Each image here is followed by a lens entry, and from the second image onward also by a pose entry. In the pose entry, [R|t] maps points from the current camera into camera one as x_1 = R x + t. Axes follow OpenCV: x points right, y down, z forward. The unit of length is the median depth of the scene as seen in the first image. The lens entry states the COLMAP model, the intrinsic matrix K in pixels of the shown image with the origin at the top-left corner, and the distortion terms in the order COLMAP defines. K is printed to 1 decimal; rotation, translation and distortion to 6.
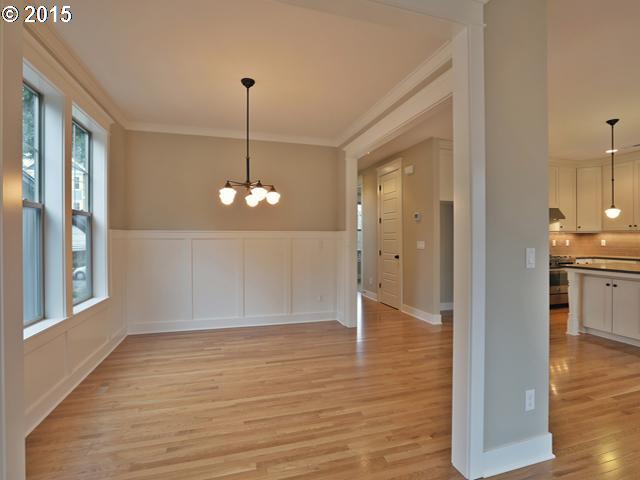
lens RADIAL K [[312.2, 0, 332.6], [0, 312.2, 240.0], [0, 0, 1]] dist [-0.020739, 0.001704]
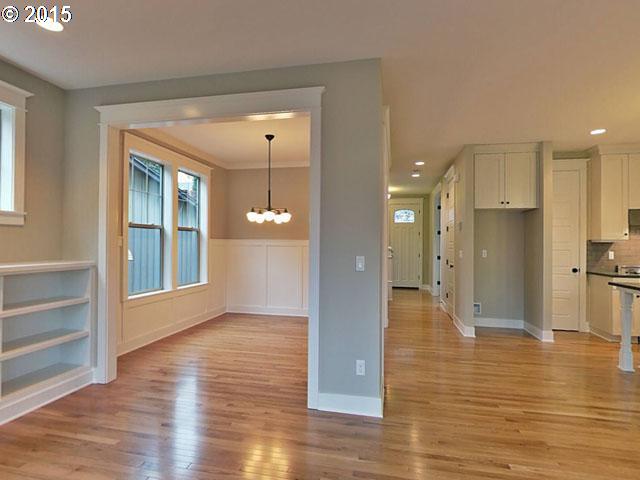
lens RADIAL K [[341.8, 0, 320.7], [0, 341.8, 240.4], [0, 0, 1]] dist [0.000041, 0.000136]
pose [[0.867660, 0.004095, -0.497142, 0.763562], [-0.011411, 0.999867, -0.011680, -0.017775], [0.497028, 0.015808, 0.867591, -0.259049]]
